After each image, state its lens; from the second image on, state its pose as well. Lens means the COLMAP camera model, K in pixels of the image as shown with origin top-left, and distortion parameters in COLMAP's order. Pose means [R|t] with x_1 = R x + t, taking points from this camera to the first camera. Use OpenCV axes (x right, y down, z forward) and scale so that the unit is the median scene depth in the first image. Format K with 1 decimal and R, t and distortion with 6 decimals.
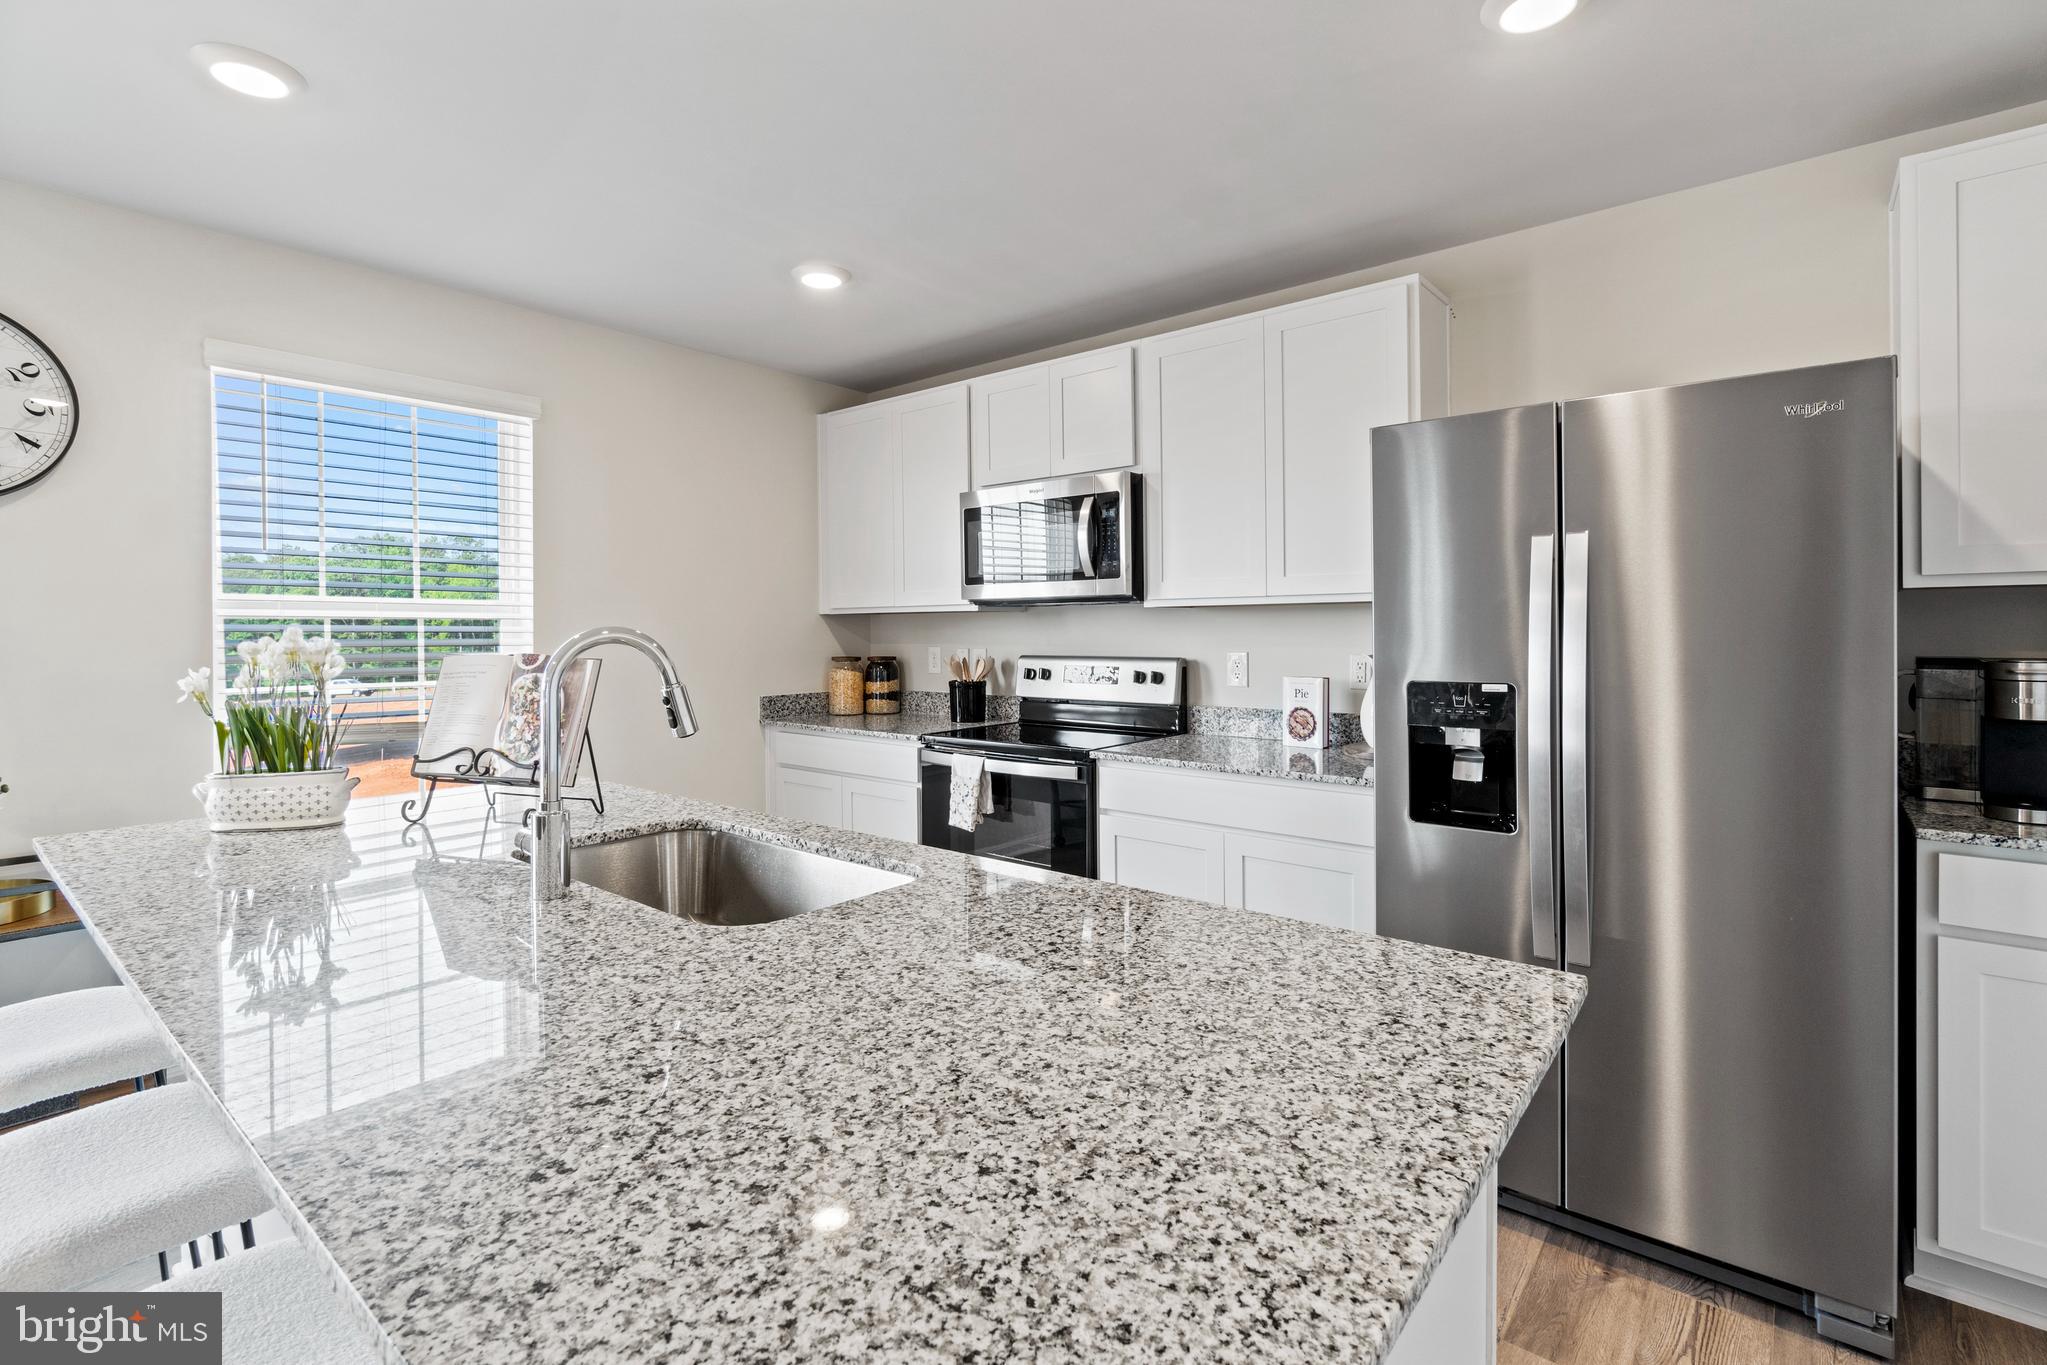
lens RADIAL K [[946.6, 0, 1009.7], [0, 946.6, 630.0], [0, 0, 1]] dist [-0.008164, 0.000412]
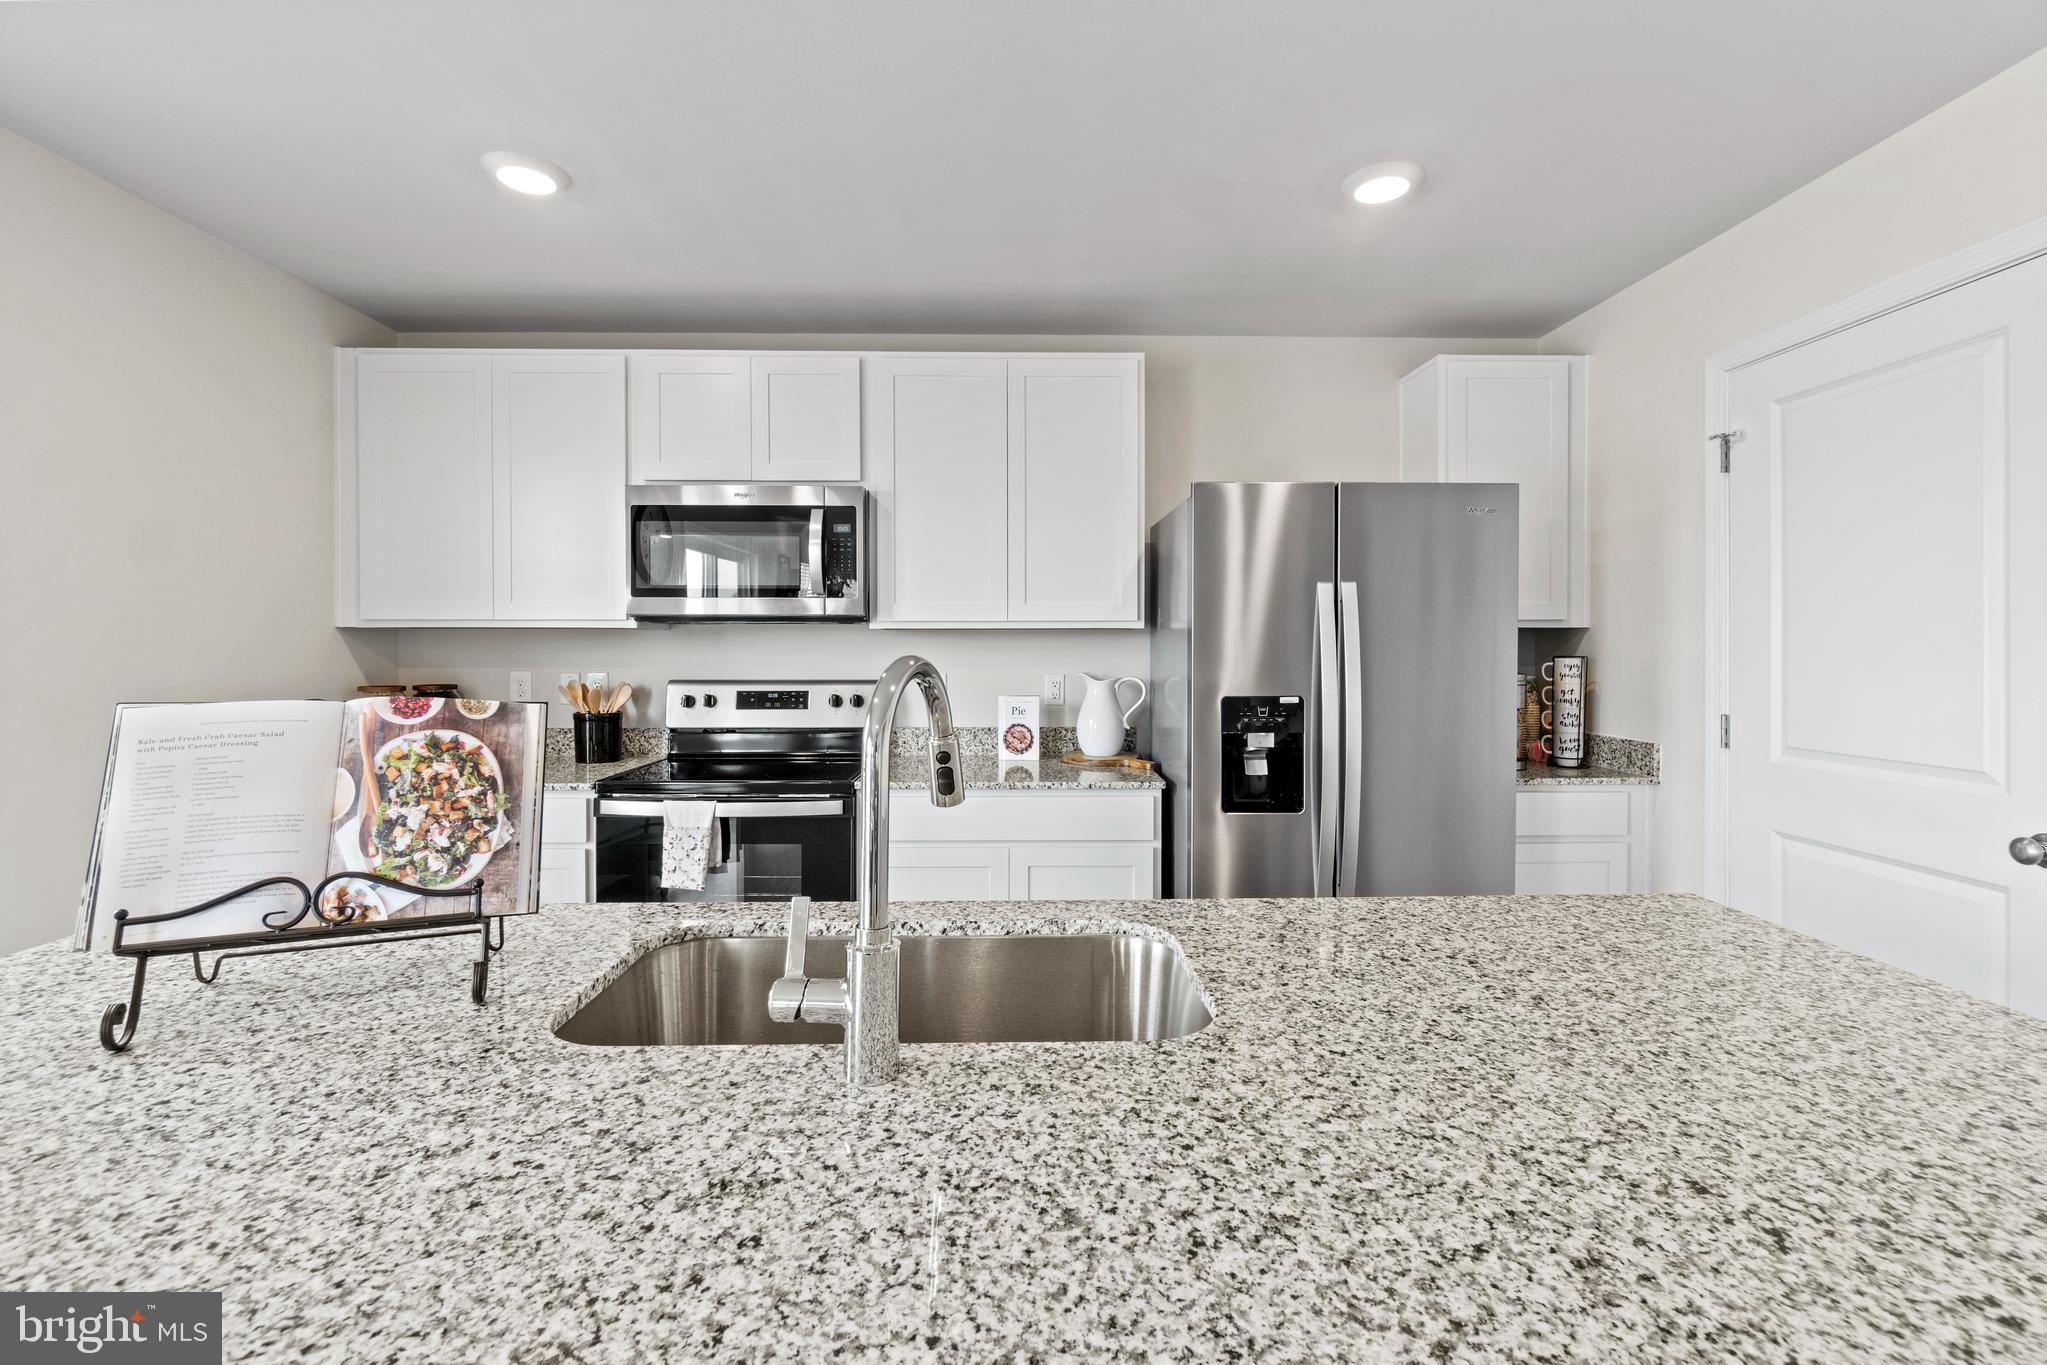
lens RADIAL K [[899.4, 0, 1025.9], [0, 899.4, 655.5], [0, 0, 1]] dist [-0.011966, 0.004481]
pose [[0.749333, -0.000910, 0.662193, -0.372444], [-0.004251, 0.999972, 0.006185, -0.003001], [-0.662180, -0.007450, 0.749308, 0.218909]]
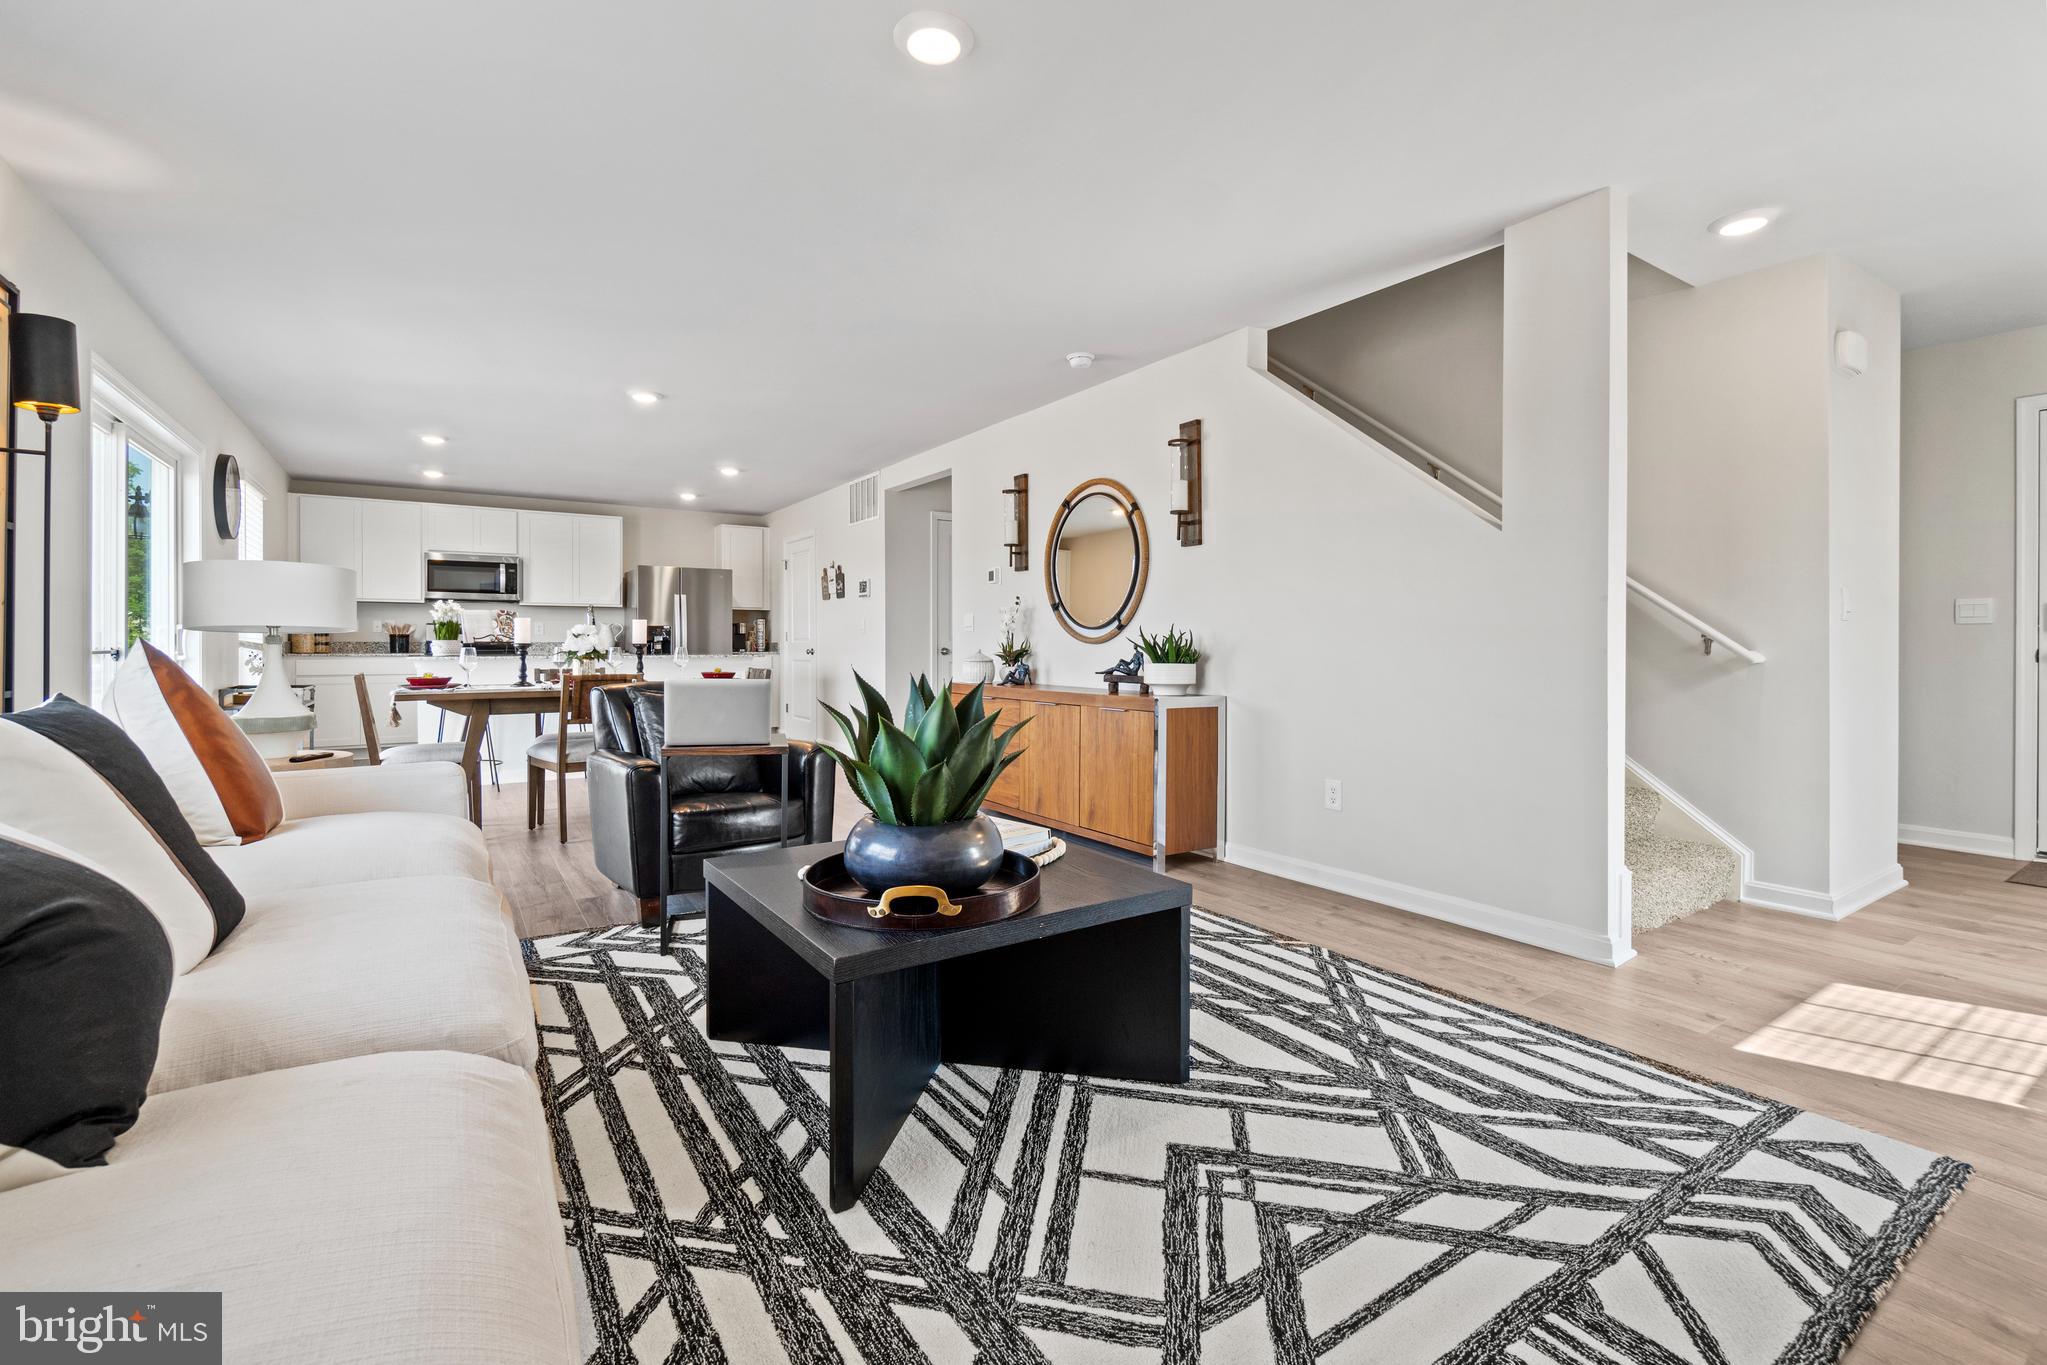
lens RADIAL K [[883.3, 0, 1019.0], [0, 883.3, 652.1], [0, 0, 1]] dist [-0.000403, 0.000482]
pose [[0.285825, -0.001430, 0.958281, -2.087215], [-0.002131, 0.999995, 0.002128, 0.114239], [-0.958280, -0.002650, 0.285820, -1.252848]]
